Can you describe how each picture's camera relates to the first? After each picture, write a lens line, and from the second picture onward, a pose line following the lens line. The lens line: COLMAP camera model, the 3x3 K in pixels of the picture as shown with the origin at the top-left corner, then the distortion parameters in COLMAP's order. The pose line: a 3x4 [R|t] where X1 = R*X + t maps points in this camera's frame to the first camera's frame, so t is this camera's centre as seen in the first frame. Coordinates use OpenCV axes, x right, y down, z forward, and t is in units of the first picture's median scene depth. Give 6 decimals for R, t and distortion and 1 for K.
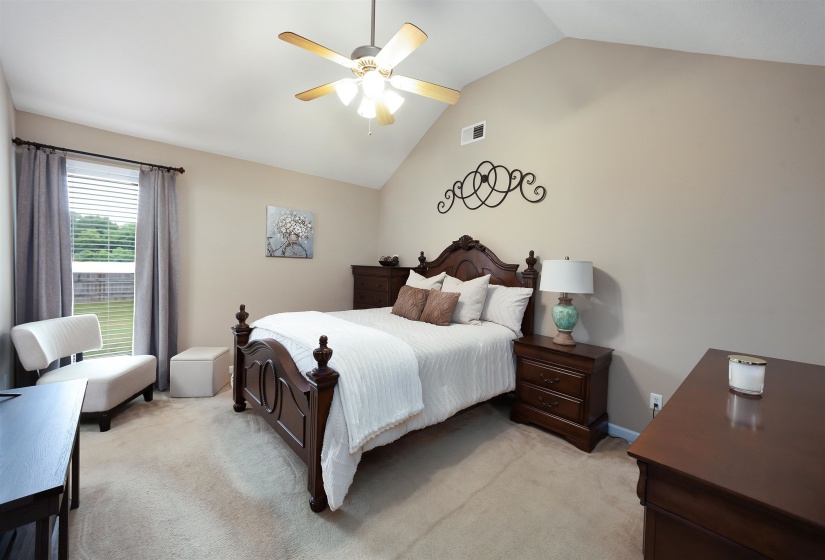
lens RADIAL K [[332.7, 0, 406.2], [0, 332.7, 274.0], [0, 0, 1]] dist [-0.000531, 0.000069]
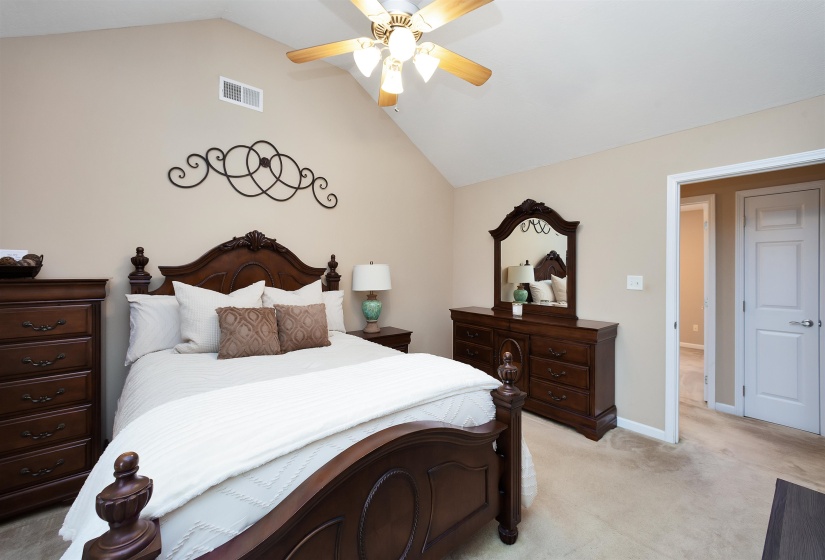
lens RADIAL K [[332.7, 0, 406.1], [0, 332.7, 270.9], [0, 0, 1]] dist [-0.000531, 0.000069]
pose [[0.023368, -0.032743, 0.999191, -0.580498], [0.025722, 0.999152, 0.032140, -0.041417], [-0.999396, 0.024951, 0.024191, 0.653681]]
